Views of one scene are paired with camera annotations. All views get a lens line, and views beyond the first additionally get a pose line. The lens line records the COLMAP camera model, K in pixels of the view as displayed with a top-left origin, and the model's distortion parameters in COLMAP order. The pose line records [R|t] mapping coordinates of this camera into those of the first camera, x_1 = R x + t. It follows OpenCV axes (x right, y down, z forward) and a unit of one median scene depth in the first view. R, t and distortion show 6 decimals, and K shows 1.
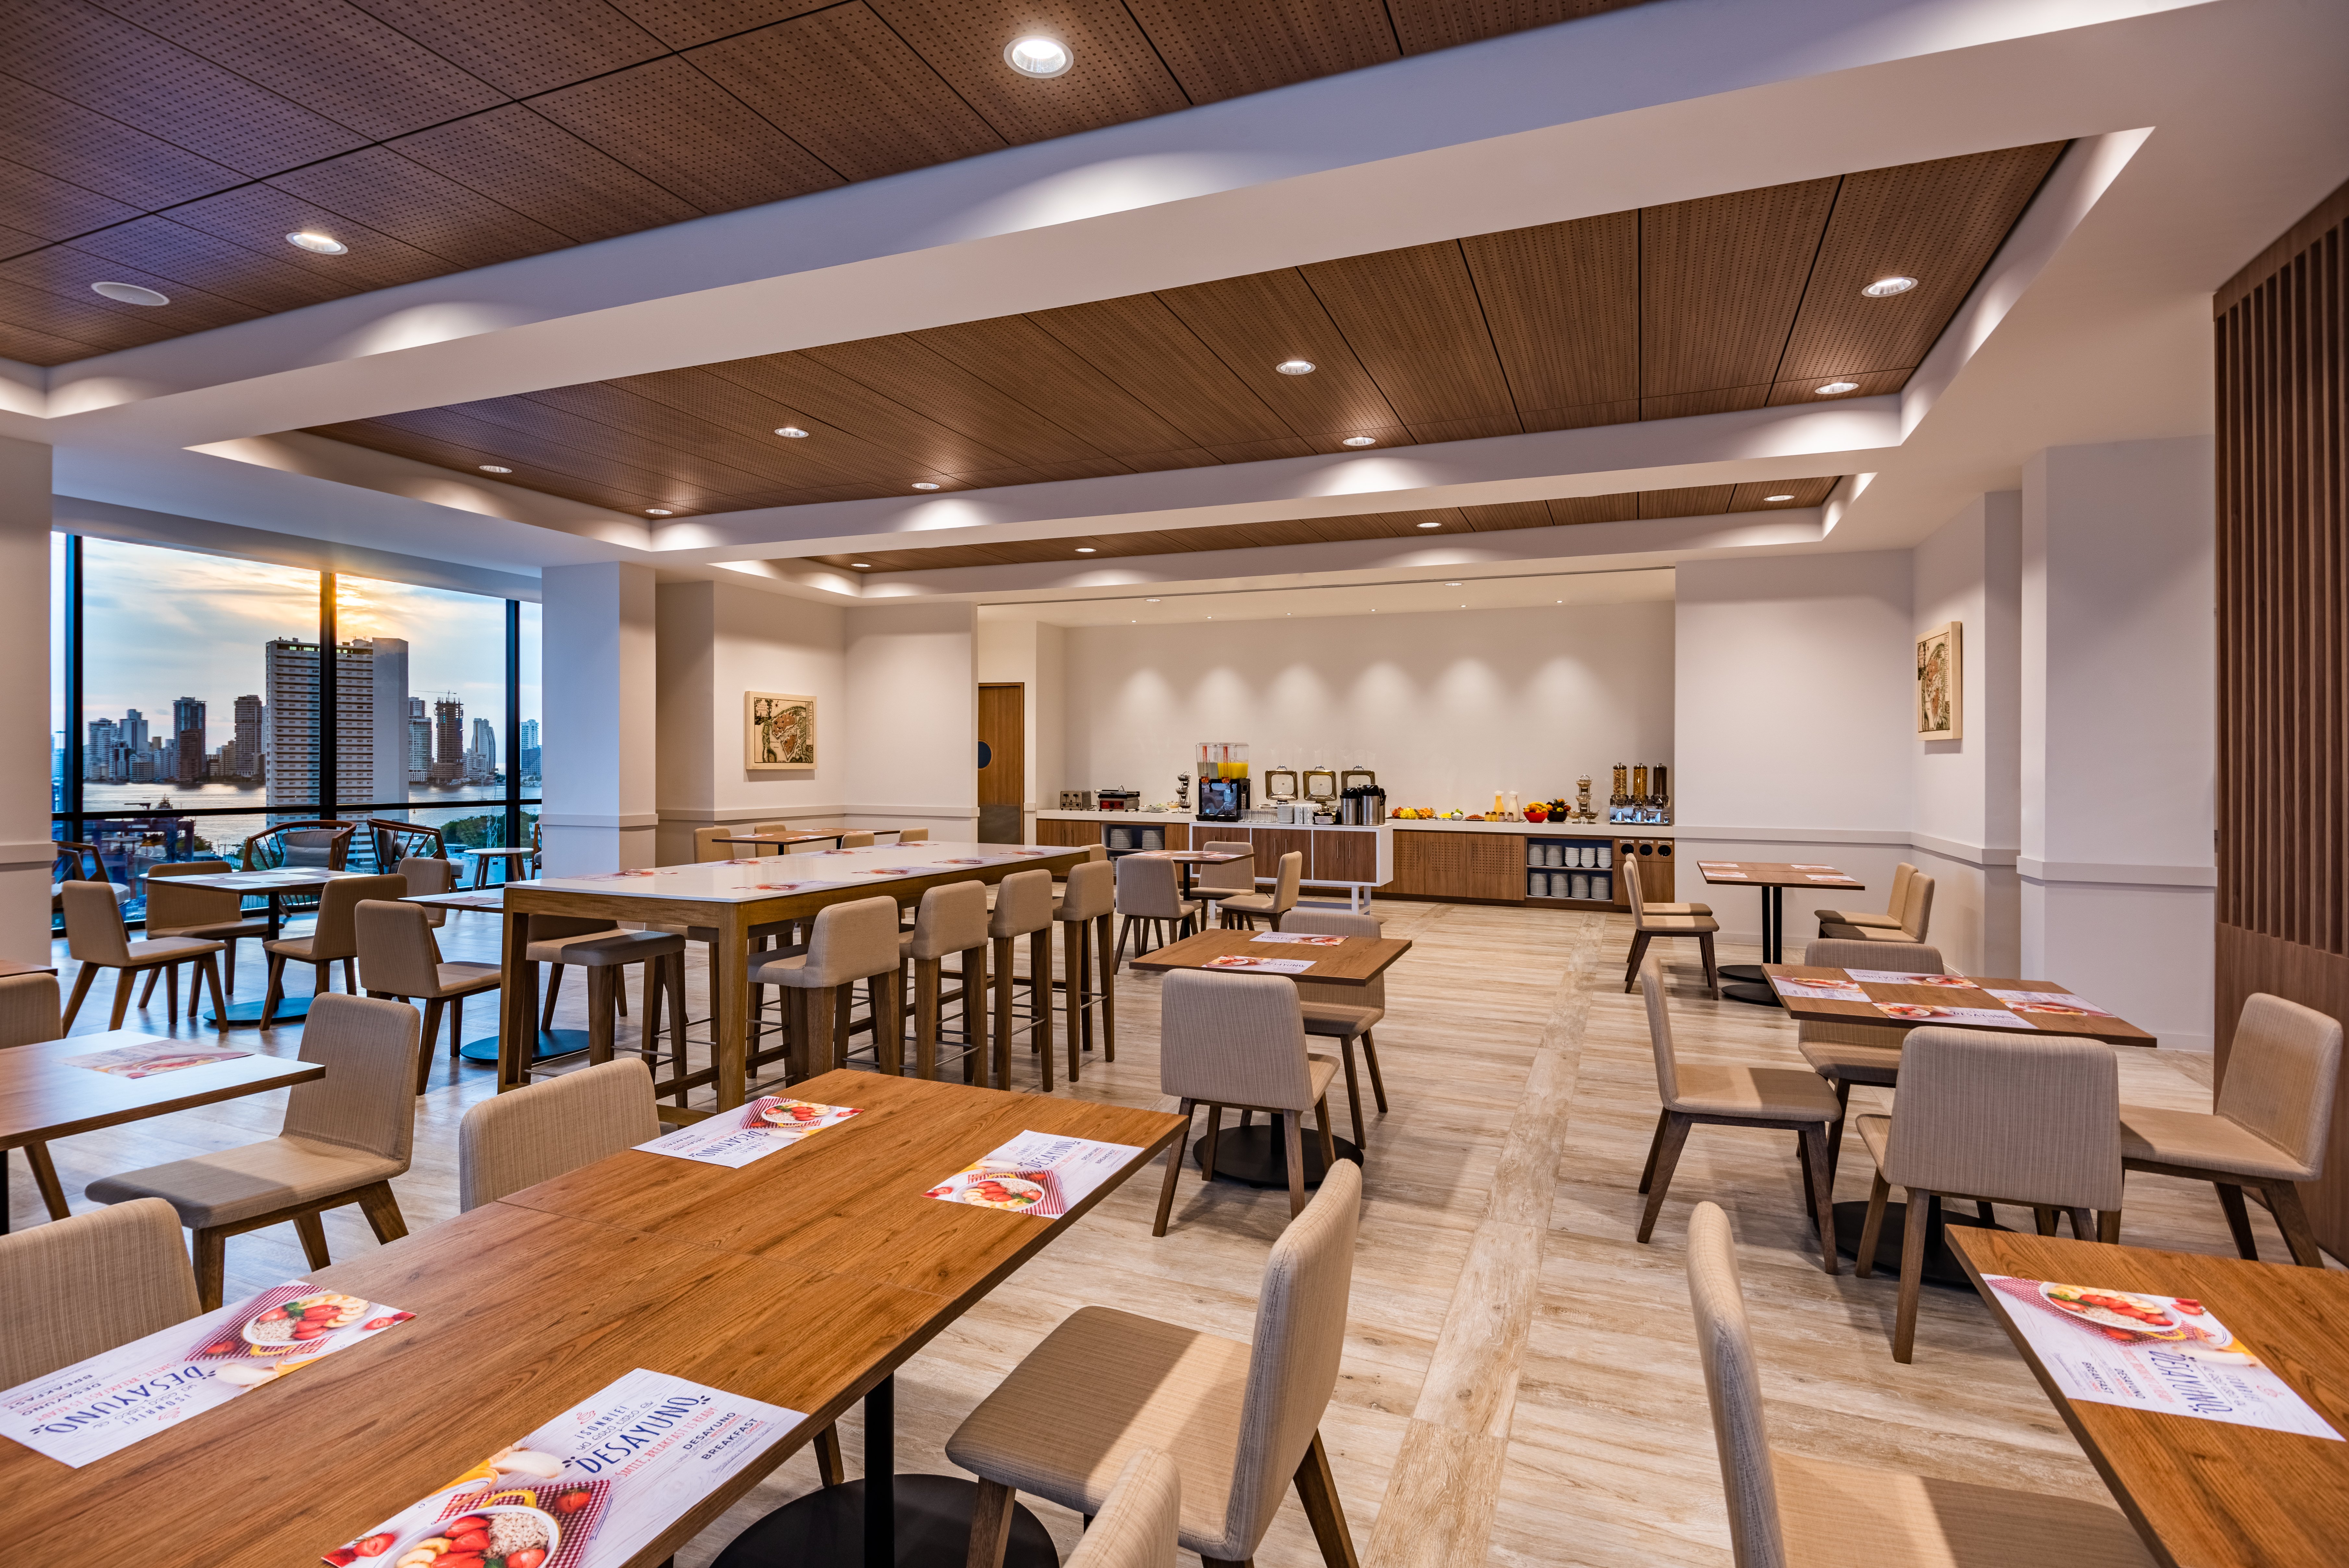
lens RADIAL K [[1143.1, 0, 1169.4], [0, 1143.1, 739.3], [0, 0, 1]] dist [0.020548, -0.000191]
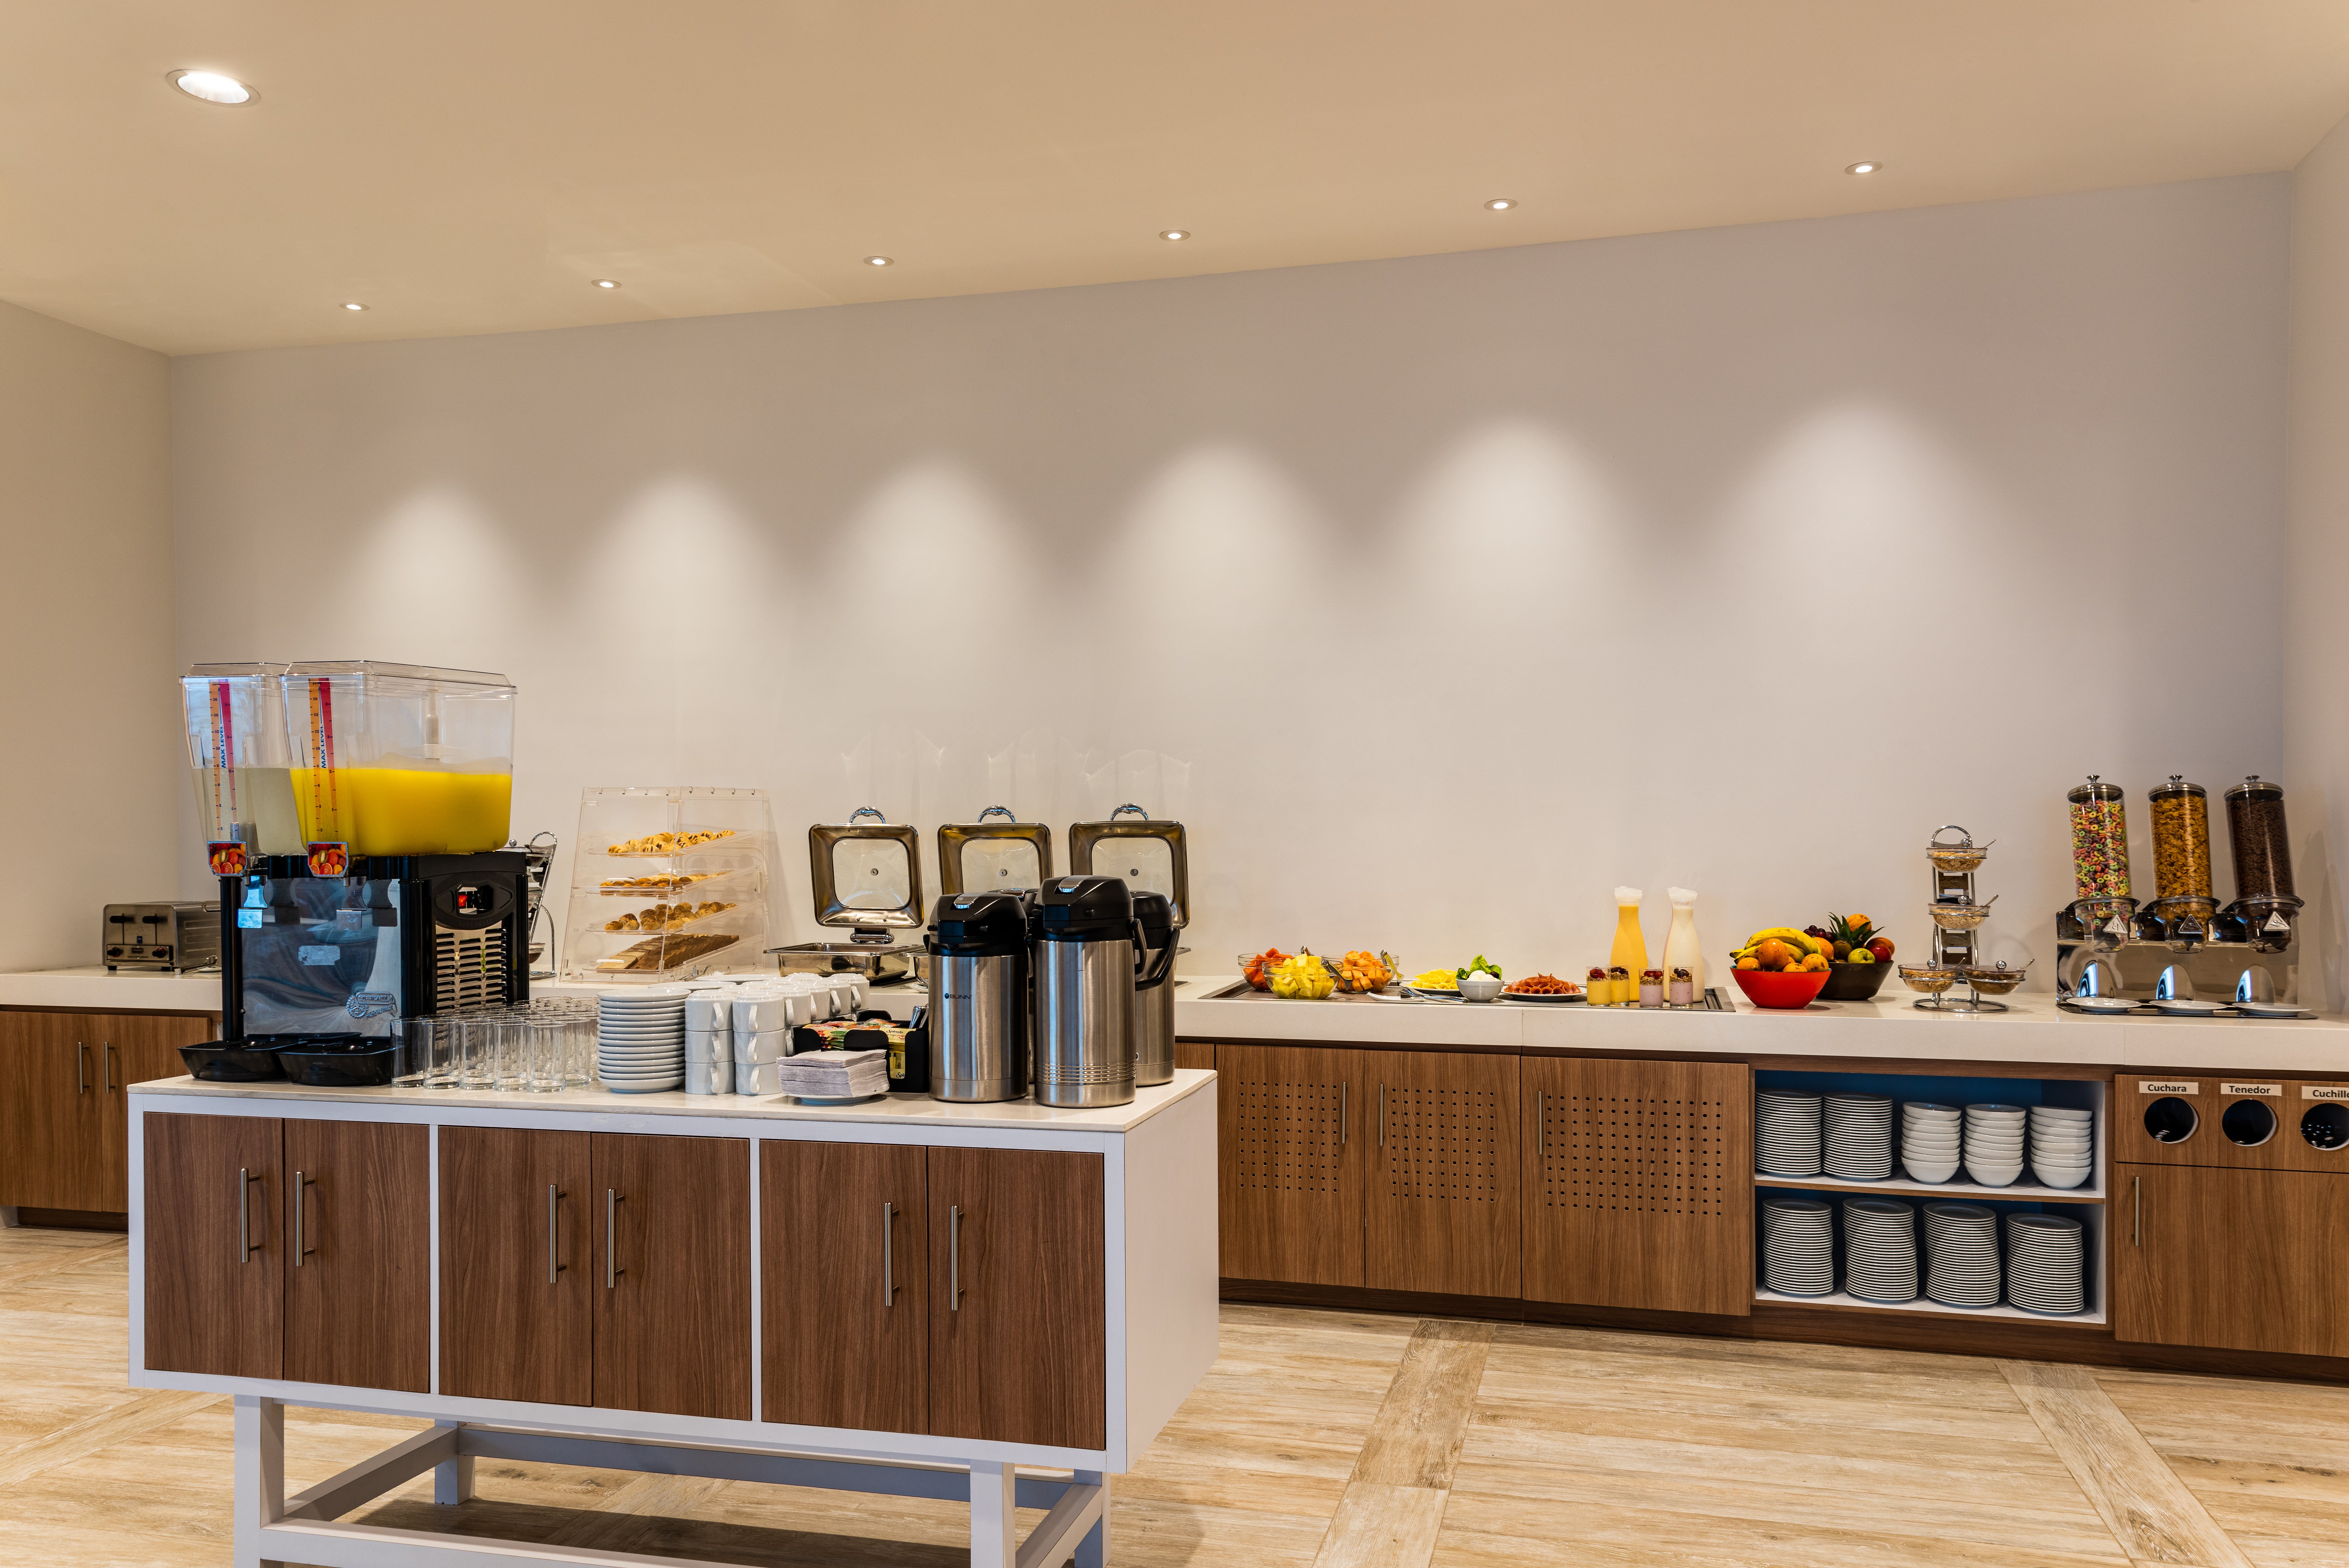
lens RADIAL K [[1704.4, 0, 1169.6], [0, 1704.4, 837.6], [0, 0, 1]] dist [-0.002577, 0.001380]
pose [[0.992955, -0.009899, 0.118080, 0.137685], [0.007372, 0.999735, 0.021815, 0.024273], [-0.118265, -0.020790, 0.992764, 0.638809]]
